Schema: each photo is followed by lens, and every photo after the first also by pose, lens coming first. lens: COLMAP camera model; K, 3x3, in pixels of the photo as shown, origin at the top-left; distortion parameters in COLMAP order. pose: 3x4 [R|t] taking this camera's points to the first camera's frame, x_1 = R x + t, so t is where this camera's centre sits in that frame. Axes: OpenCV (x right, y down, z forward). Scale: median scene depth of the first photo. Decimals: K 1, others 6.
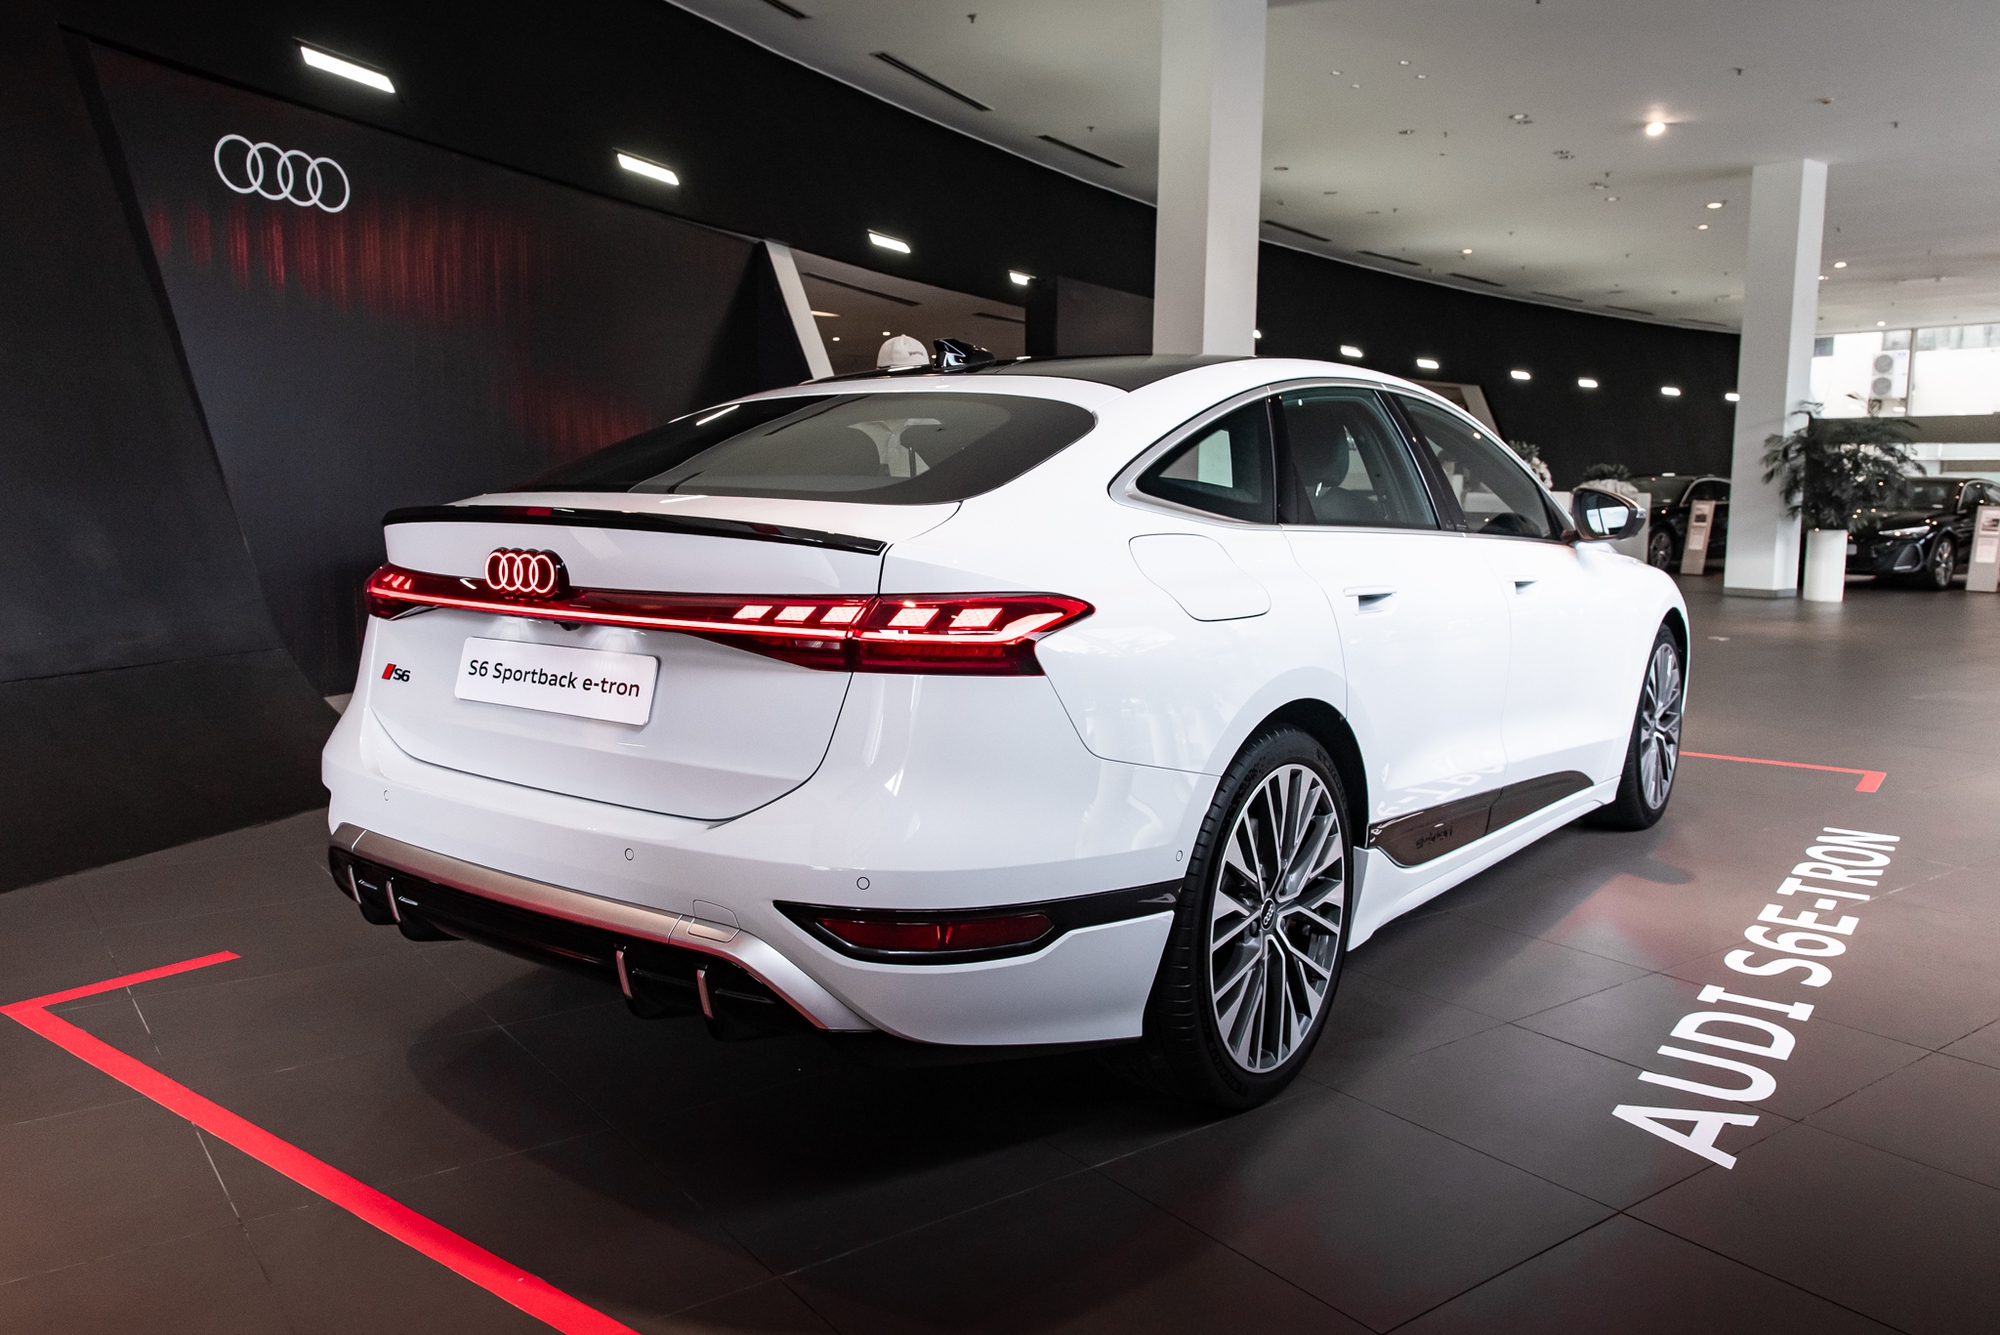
lens RADIAL K [[1396.5, 0, 1000.0], [0, 1396.5, 667.5], [0, 0, 1]] dist [-0.001784, -0.003440]
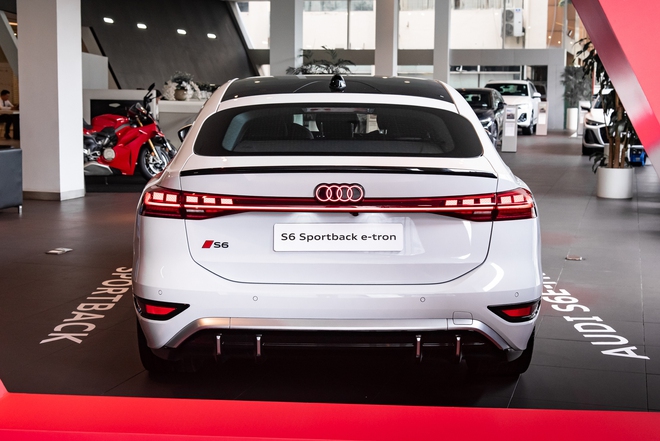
lens RADIAL K [[940.3, 0, 330.0], [0, 940.3, 220.5], [0, 0, 1]] dist [0.009251, 0.034750]
pose [[0.803258, -0.085283, 0.589495, -1.296200], [0.076192, 0.996278, 0.040311, -0.087244], [-0.590738, 0.012535, 0.806766, -0.277837]]
